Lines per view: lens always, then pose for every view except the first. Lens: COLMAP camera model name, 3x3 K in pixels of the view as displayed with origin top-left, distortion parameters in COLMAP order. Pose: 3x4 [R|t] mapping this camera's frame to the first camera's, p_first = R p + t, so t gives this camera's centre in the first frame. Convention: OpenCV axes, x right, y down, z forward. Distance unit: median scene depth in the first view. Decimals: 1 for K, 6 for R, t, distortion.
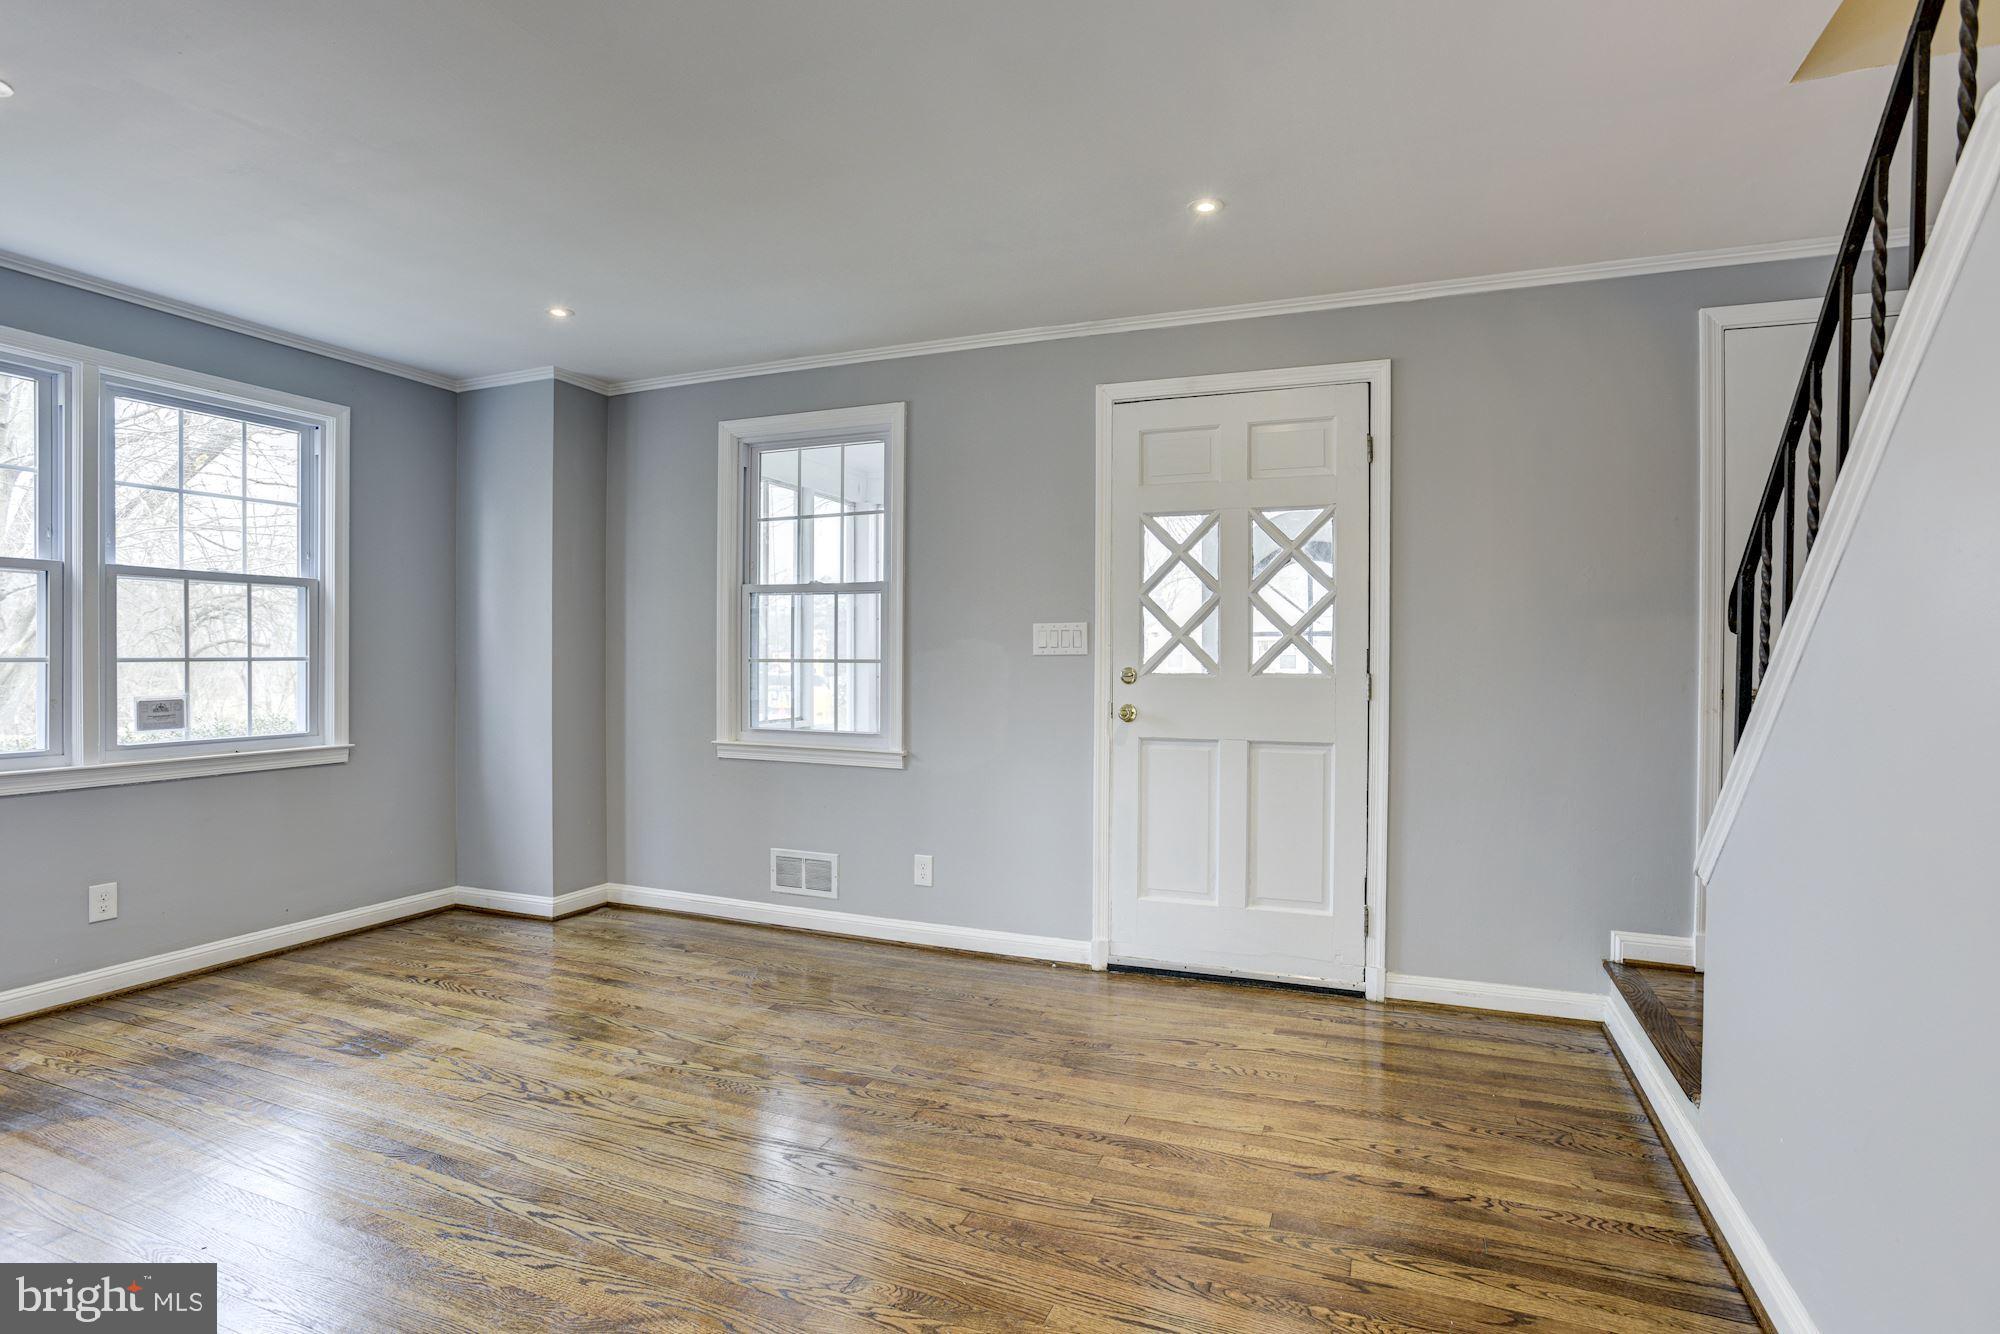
lens RADIAL K [[1003.0, 0, 1002.5], [0, 1003.0, 666.2], [0, 0, 1]] dist [-0.062815, 0.030785]
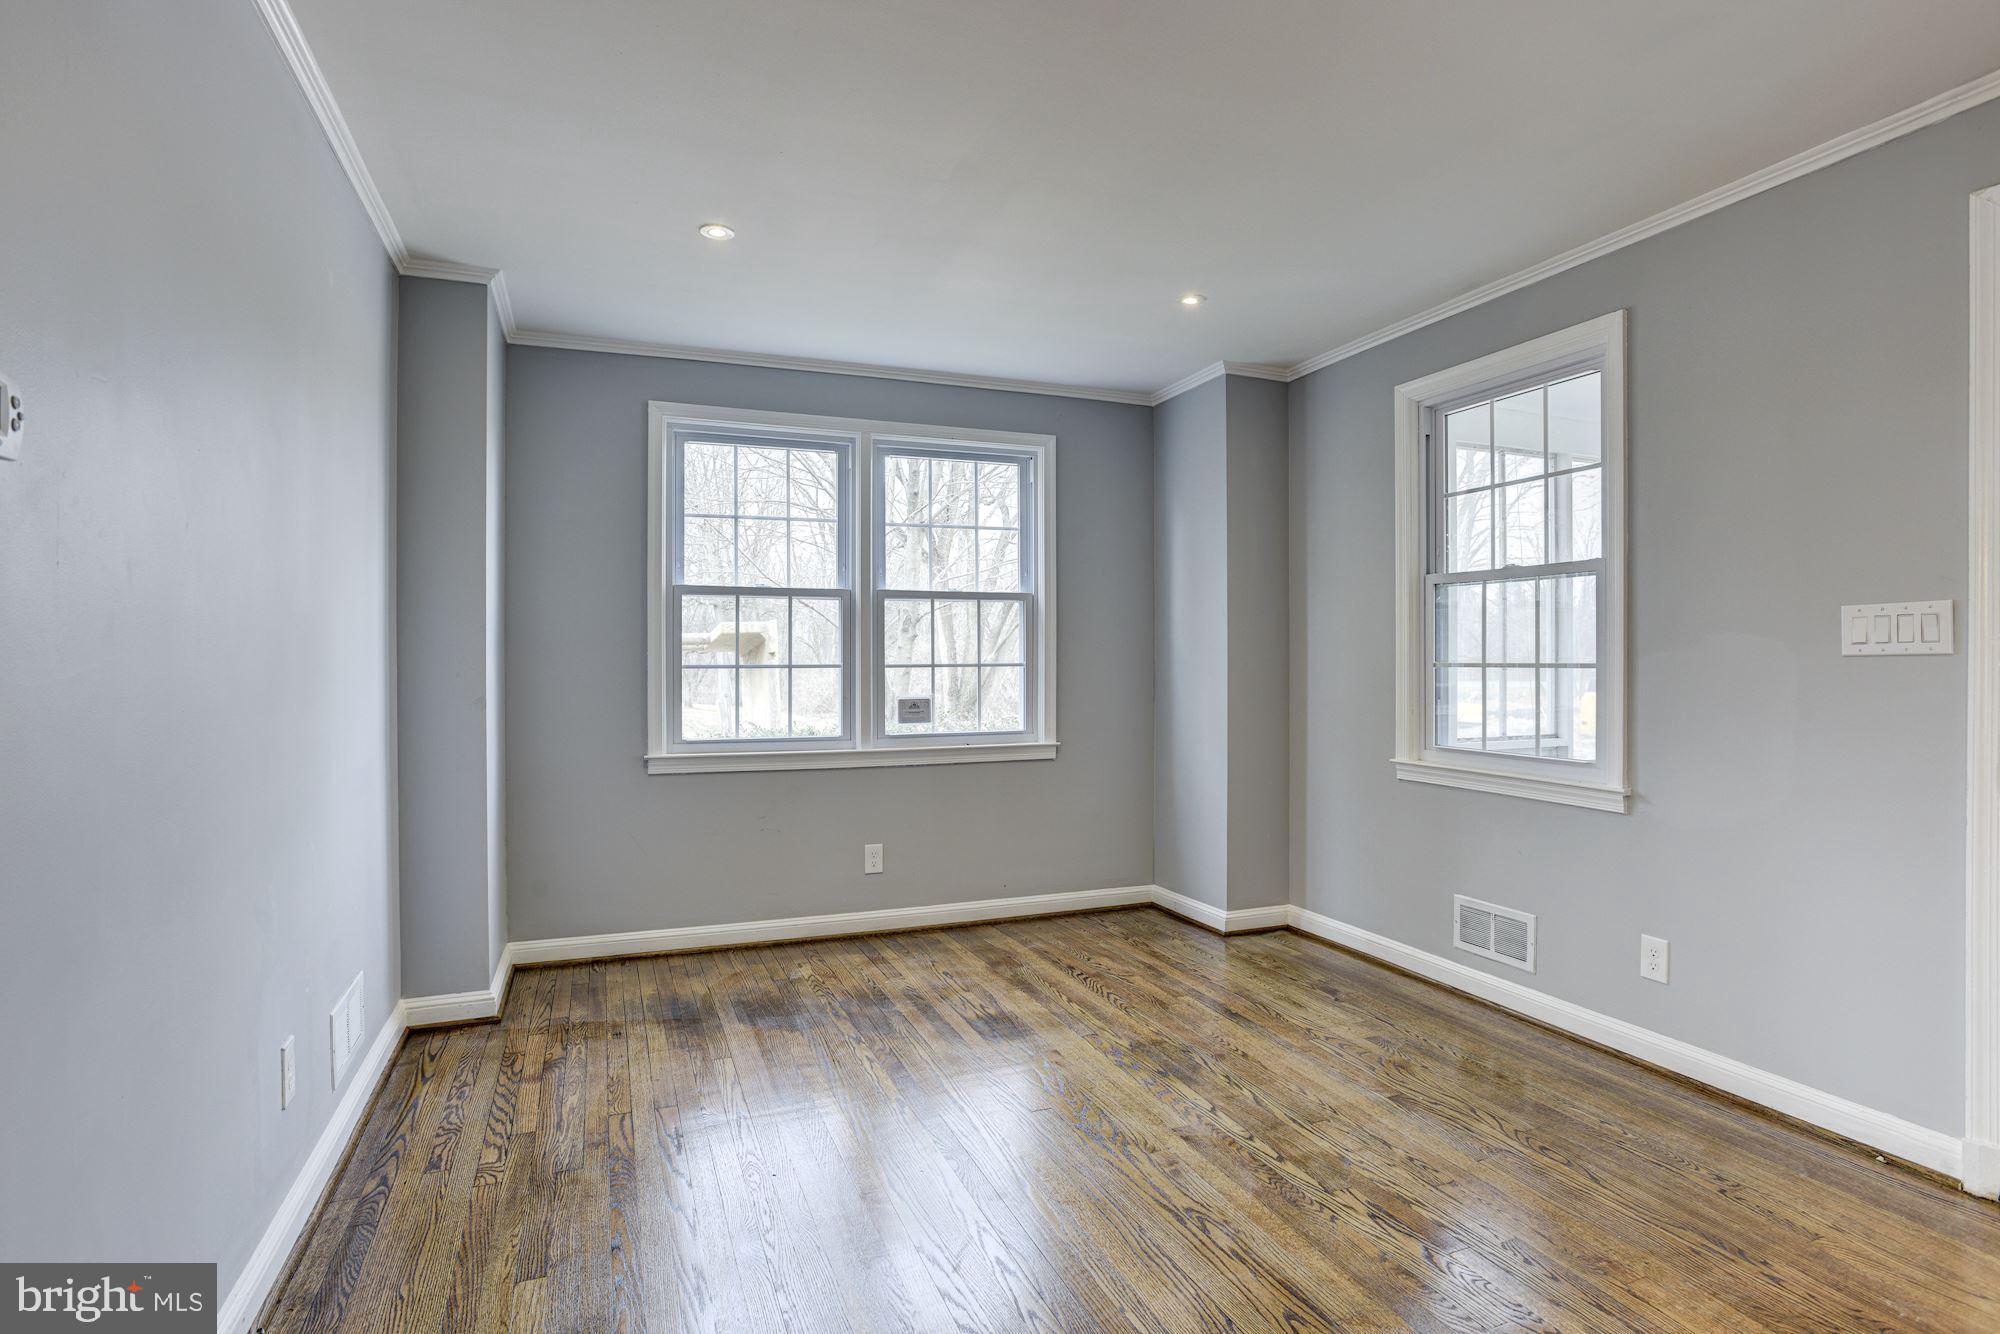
lens RADIAL K [[1003.0, 0, 1002.5], [0, 1003.0, 666.2], [0, 0, 1]] dist [-0.062815, 0.030785]
pose [[0.693982, -0.002050, -0.719989, 0.113009], [-0.001558, 0.999989, -0.004349, -0.000806], [0.719990, 0.004140, 0.693972, 0.202080]]
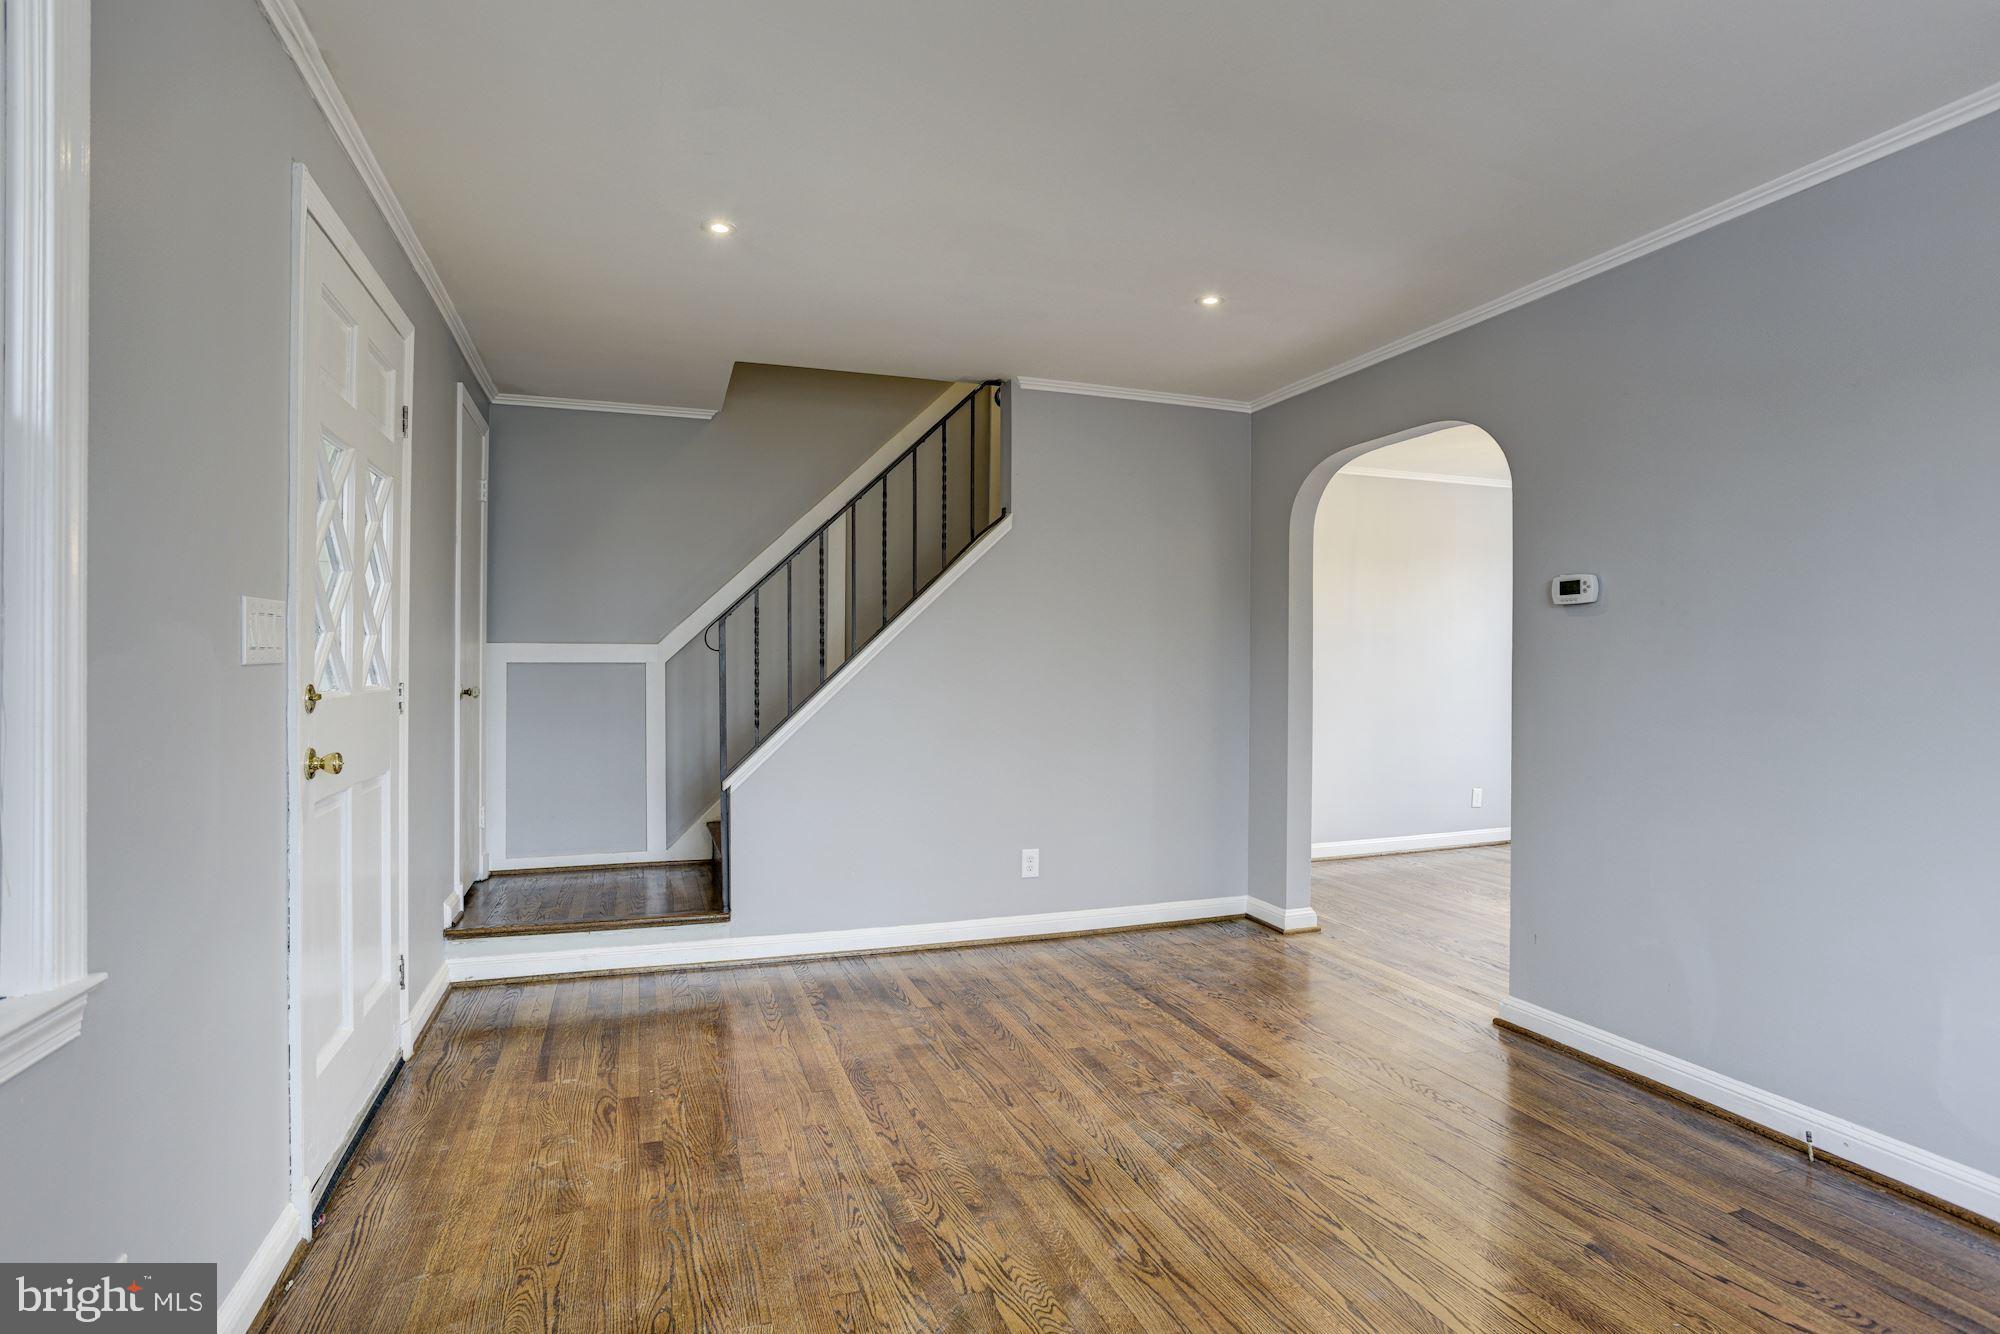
lens RADIAL K [[1003.0, 0, 1002.5], [0, 1003.0, 666.2], [0, 0, 1]] dist [-0.062815, 0.030785]
pose [[-0.666889, -0.009681, 0.745094, -0.573529], [-0.000272, 0.999919, 0.012749, -0.017068], [-0.745157, 0.008300, -0.666837, 1.107999]]
